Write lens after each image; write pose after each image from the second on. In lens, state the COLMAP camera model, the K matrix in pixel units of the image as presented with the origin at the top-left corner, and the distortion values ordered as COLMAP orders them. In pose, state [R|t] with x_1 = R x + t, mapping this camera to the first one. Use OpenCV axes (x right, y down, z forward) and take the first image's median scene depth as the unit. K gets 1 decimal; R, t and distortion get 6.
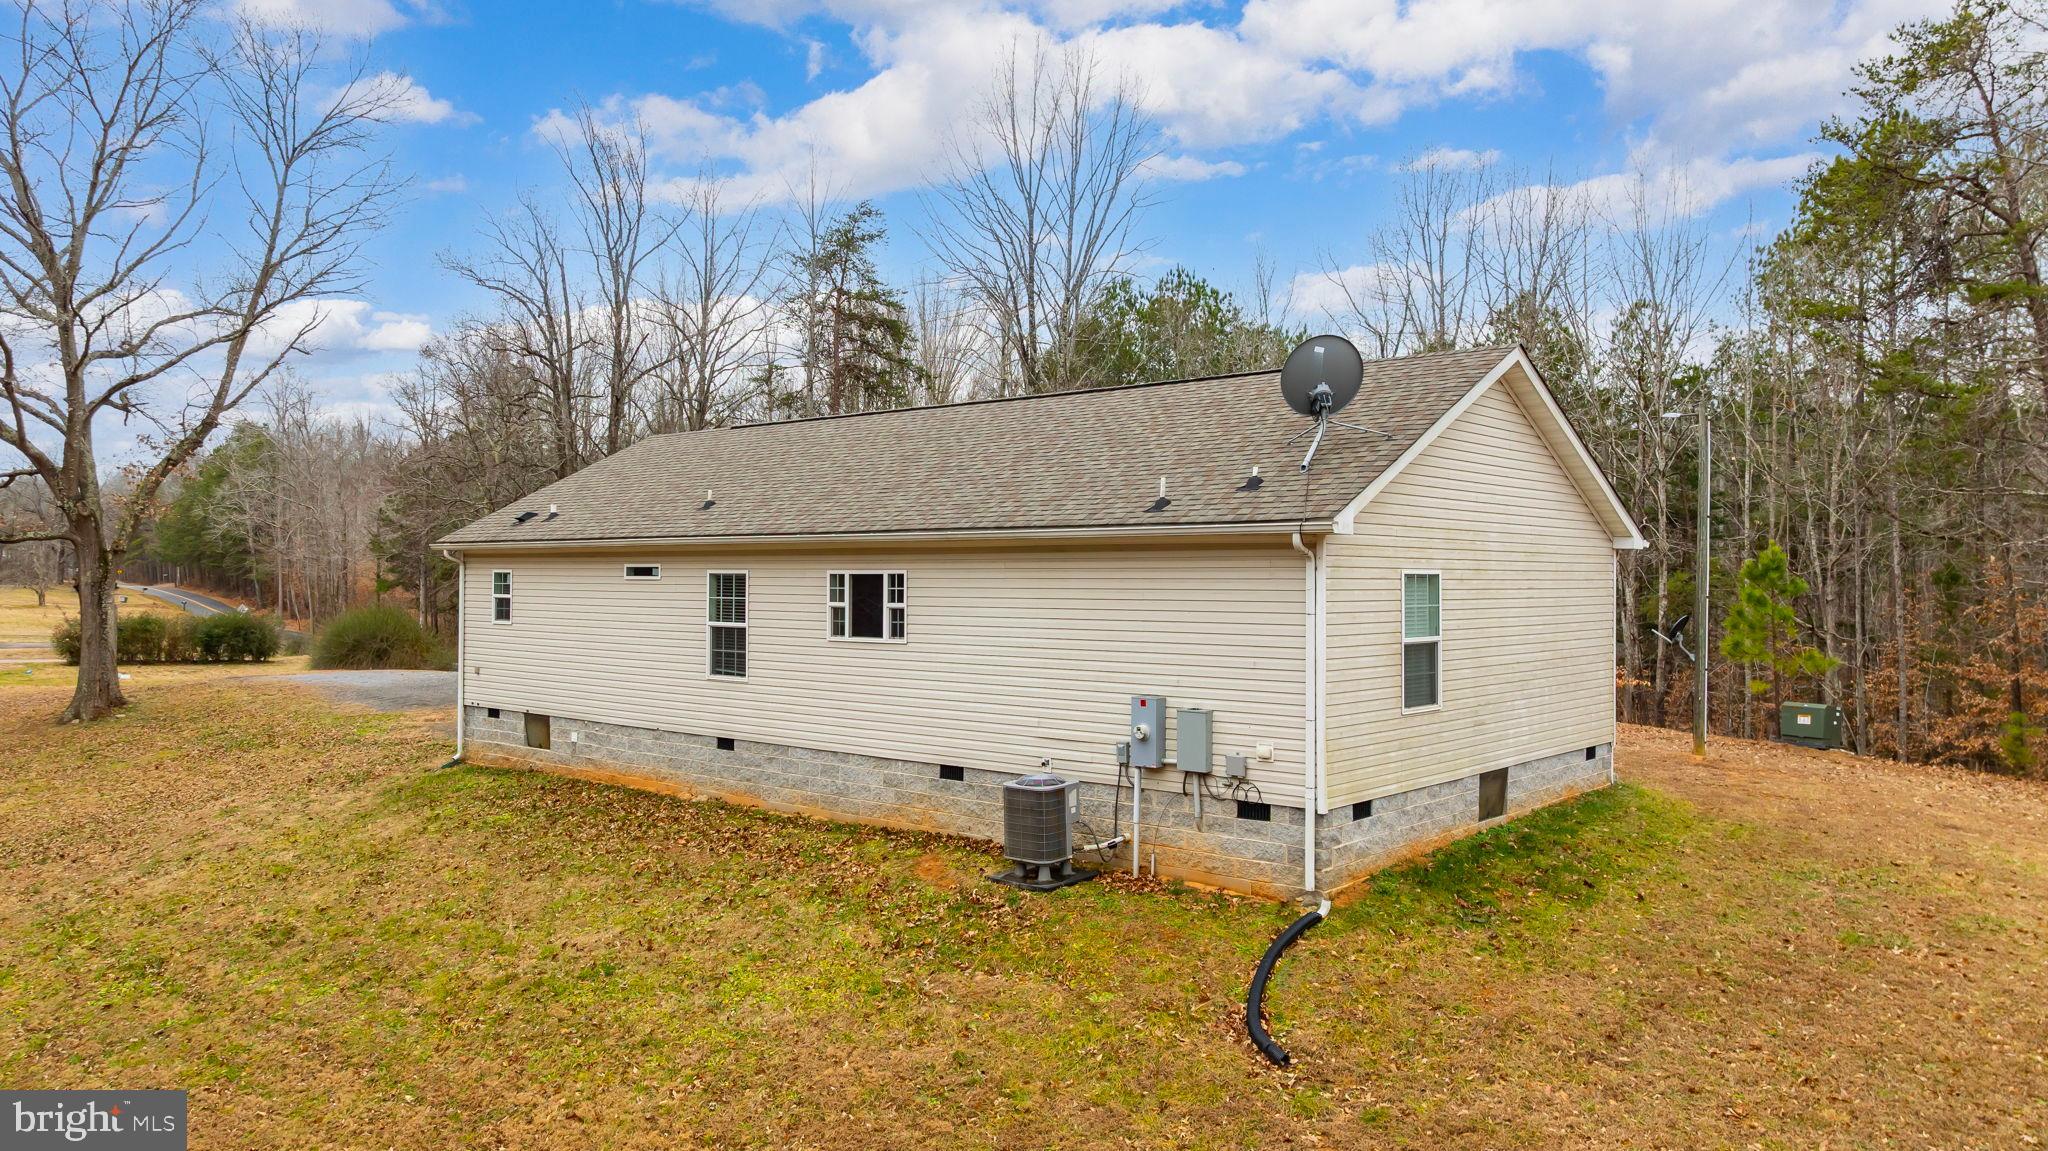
lens RADIAL K [[1464.5, 0, 1024.0], [0, 1464.5, 575.5], [0, 0, 1]] dist [-0.002971, -0.001201]
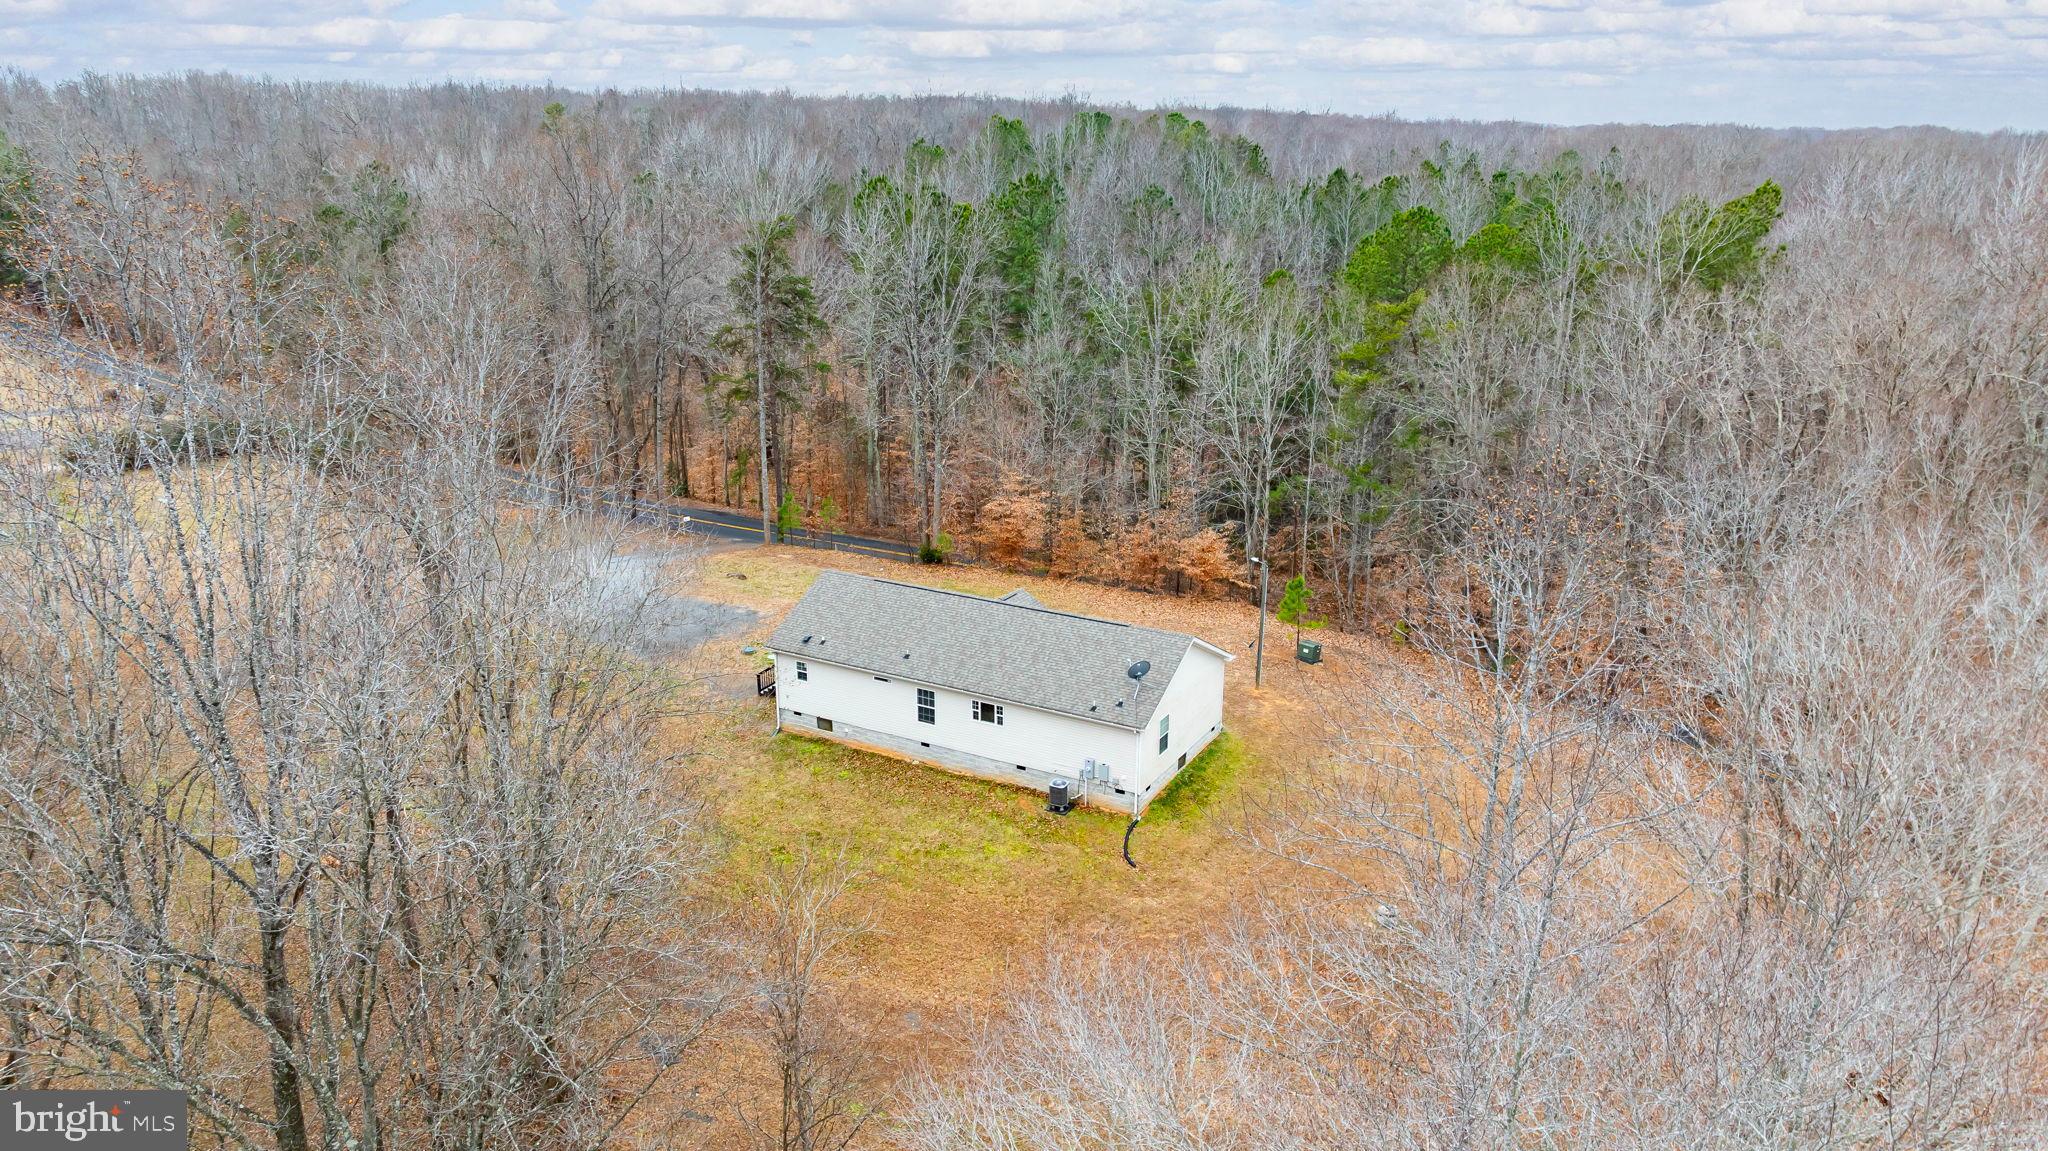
lens RADIAL K [[1464.5, 0, 1024.0], [0, 1464.5, 575.5], [0, 0, 1]] dist [-0.002971, -0.001201]
pose [[0.979109, -0.061299, 0.193875, -0.601052], [0.002332, 0.956798, 0.290745, -1.129680], [-0.203322, -0.284219, 0.936953, -1.778942]]
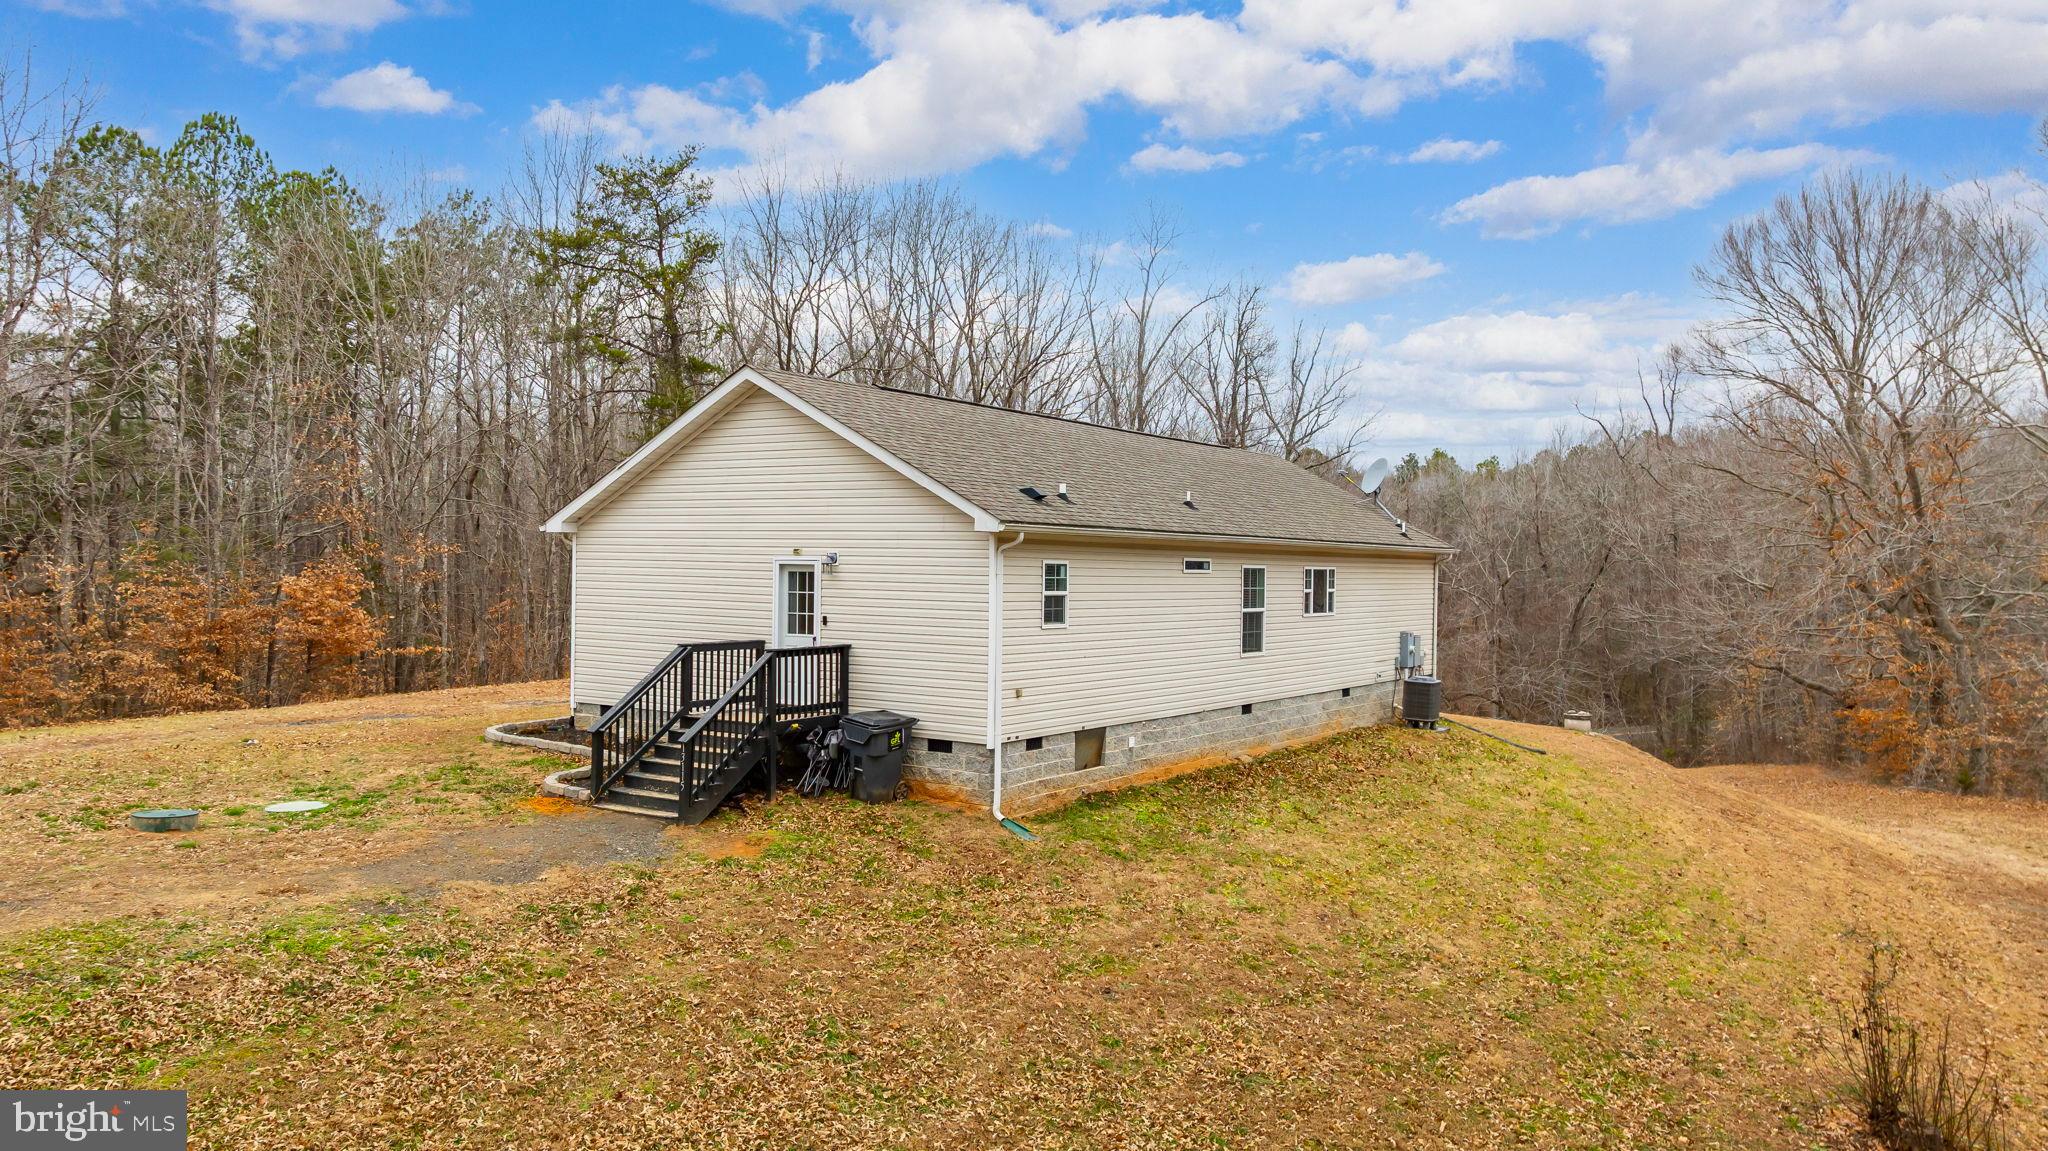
lens RADIAL K [[1464.5, 0, 1024.0], [0, 1464.5, 575.5], [0, 0, 1]] dist [-0.002971, -0.001201]
pose [[-0.137404, -0.007051, 0.990490, -1.502117], [-0.011426, 0.999919, 0.005533, 0.000194], [-0.990449, -0.010557, -0.137473, 1.475636]]
